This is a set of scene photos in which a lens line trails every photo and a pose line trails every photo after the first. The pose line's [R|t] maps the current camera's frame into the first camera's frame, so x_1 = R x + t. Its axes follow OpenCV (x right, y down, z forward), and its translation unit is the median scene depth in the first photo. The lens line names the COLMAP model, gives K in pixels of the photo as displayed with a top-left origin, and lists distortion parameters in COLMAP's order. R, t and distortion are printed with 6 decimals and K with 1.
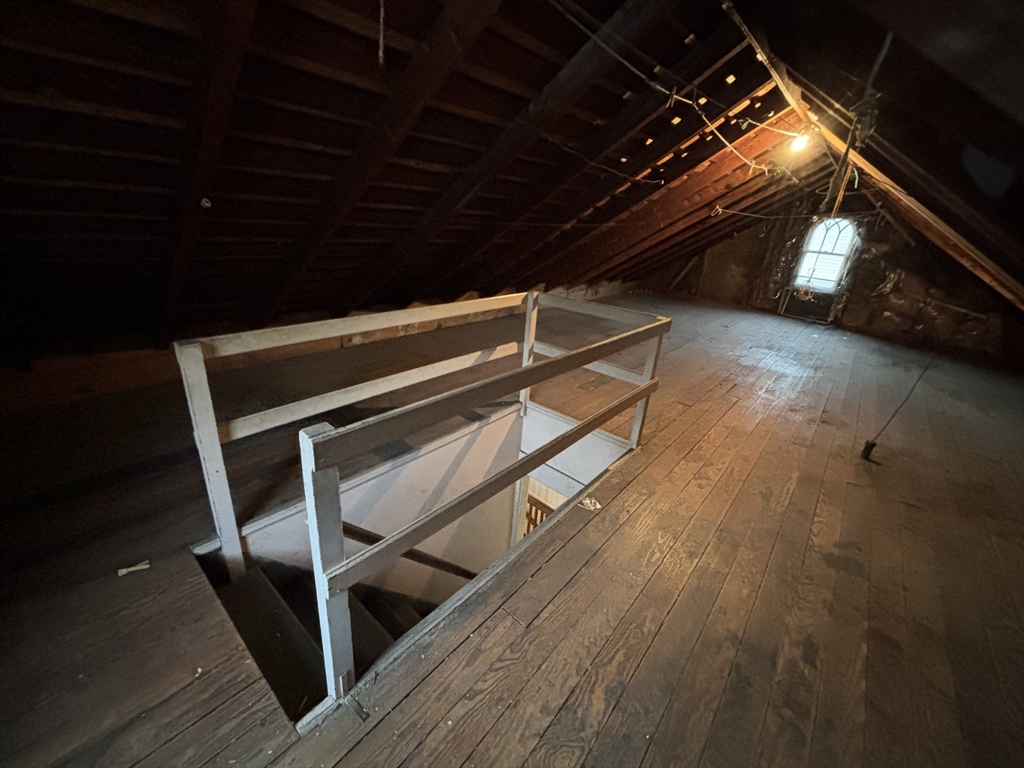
lens RADIAL K [[414.6, 0, 512.0], [0, 414.6, 384.0], [0, 0, 1]] dist [-0.001453, 0.001315]
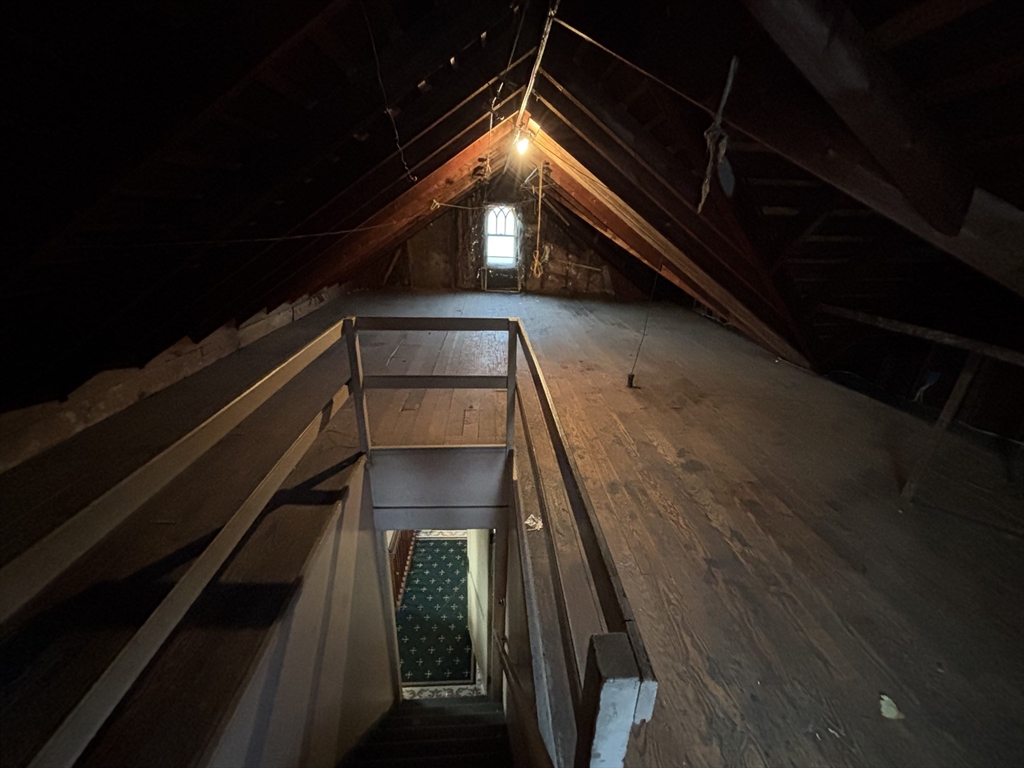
lens RADIAL K [[414.6, 0, 512.0], [0, 414.6, 384.0], [0, 0, 1]] dist [-0.001453, 0.001315]
pose [[0.721243, -0.304610, 0.622111, -0.113202], [0.292941, 0.947984, 0.124550, -0.048206], [-0.627690, 0.092411, 0.772959, 0.086917]]
